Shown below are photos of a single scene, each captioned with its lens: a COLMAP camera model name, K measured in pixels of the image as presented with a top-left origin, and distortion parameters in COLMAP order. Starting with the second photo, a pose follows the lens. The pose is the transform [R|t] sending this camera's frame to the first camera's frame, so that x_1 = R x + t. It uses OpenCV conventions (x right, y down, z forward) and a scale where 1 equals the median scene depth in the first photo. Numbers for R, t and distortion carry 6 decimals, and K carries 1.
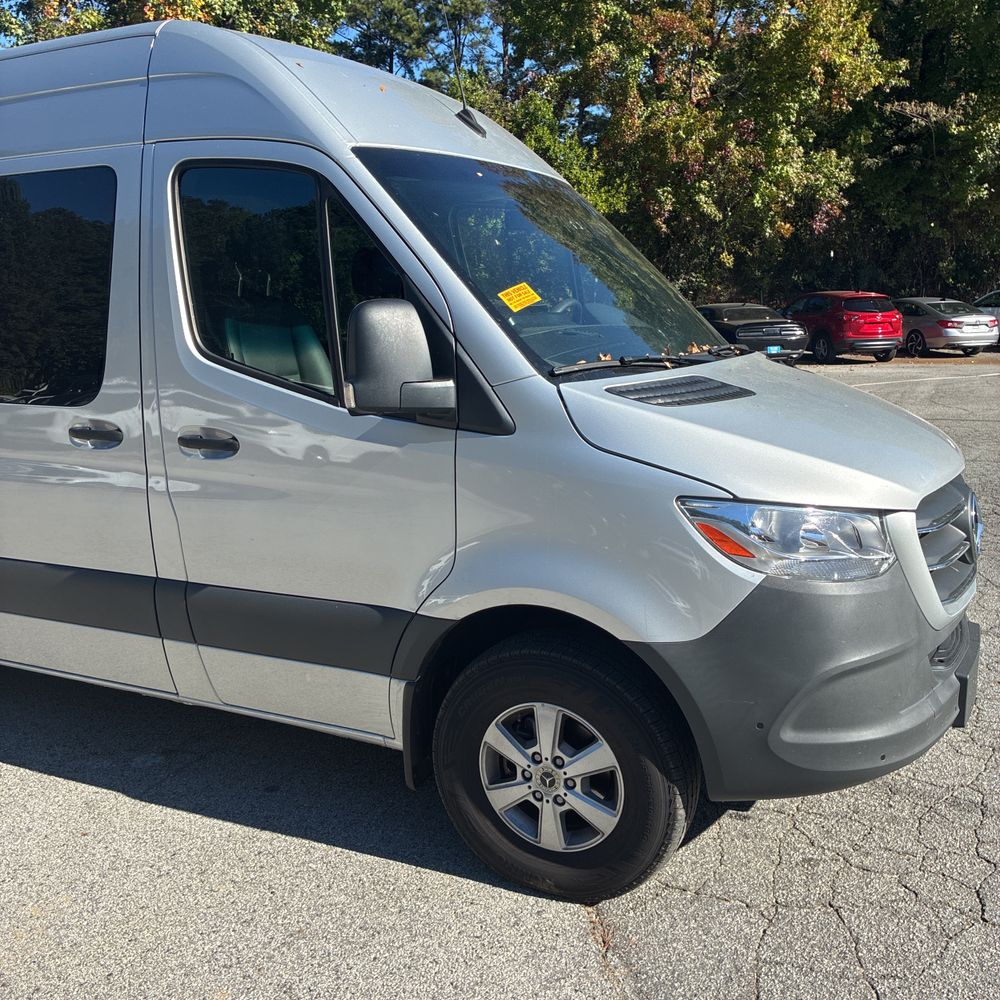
lens RADIAL K [[1016.5, 0, 500.0], [0, 1016.5, 500.0], [0, 0, 1]] dist [0.034189, -0.028499]
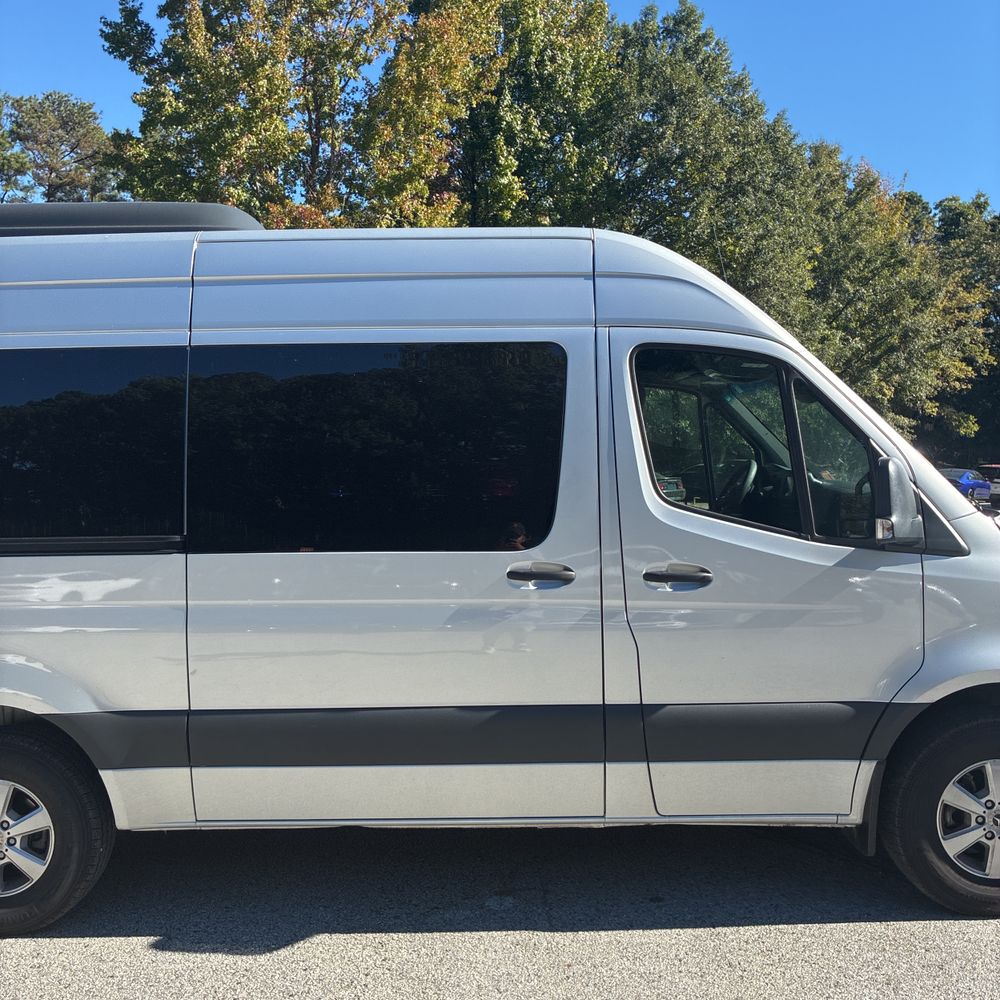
lens RADIAL K [[1009.4, 0, 500.2], [0, 1009.4, 490.3], [0, 0, 1]] dist [0.035528, -0.032110]
pose [[0.893394, -0.002692, 0.449267, -0.932725], [0.077930, 0.985752, -0.149062, 0.002127], [-0.442464, 0.168183, 0.880875, 0.053304]]
